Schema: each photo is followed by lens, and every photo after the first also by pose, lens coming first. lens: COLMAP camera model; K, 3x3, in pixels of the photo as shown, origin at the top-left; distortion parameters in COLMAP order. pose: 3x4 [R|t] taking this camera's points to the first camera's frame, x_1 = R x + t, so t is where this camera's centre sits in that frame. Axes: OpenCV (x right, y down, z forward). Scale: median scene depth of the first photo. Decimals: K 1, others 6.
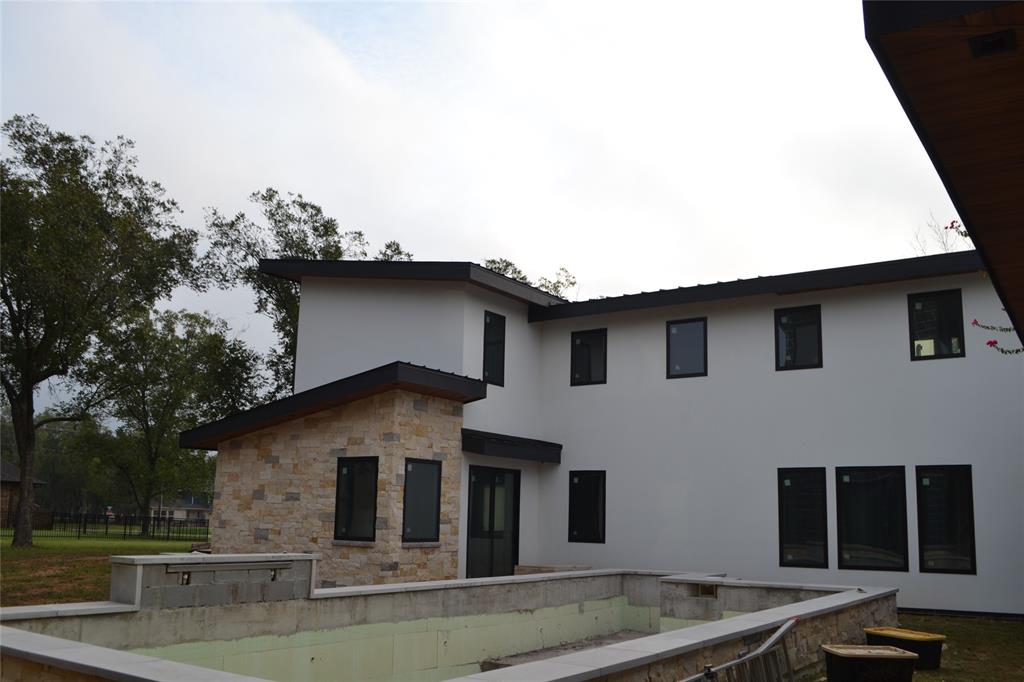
lens RADIAL K [[889.3, 0, 512.8], [0, 889.3, 378.0], [0, 0, 1]] dist [-0.052043, 0.001351]
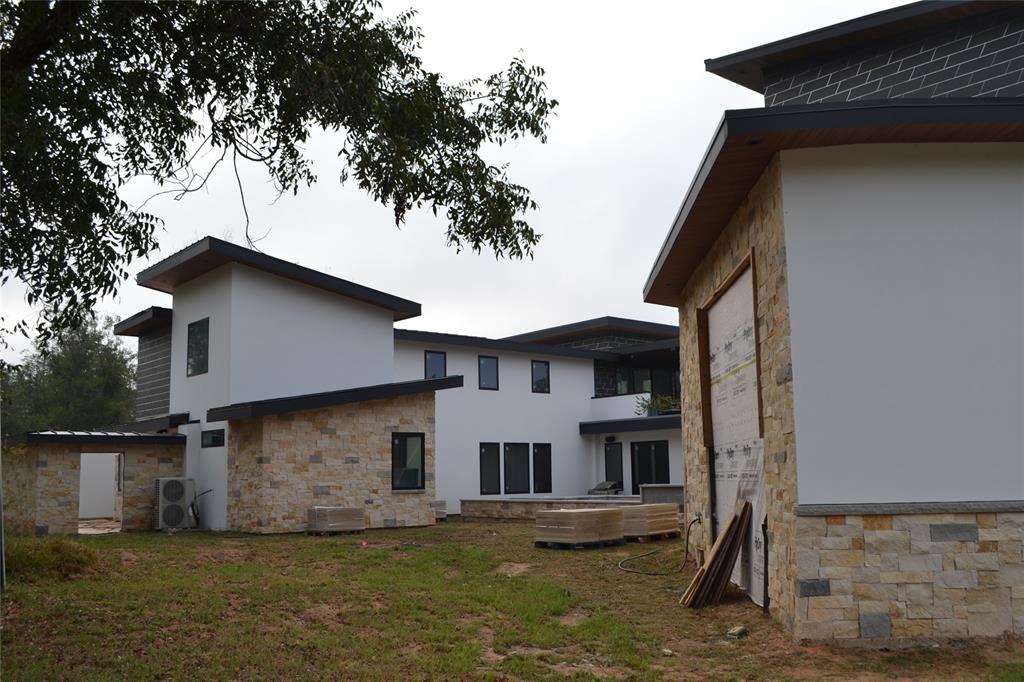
lens RADIAL K [[944.9, 0, 512.0], [0, 944.9, 341.0], [0, 0, 1]] dist [-0.032947, -0.000647]
pose [[0.267082, 0.111285, 0.957227, -1.580033], [-0.124343, 0.988986, -0.080284, 0.042227], [-0.955618, -0.097582, 0.277978, 0.405348]]
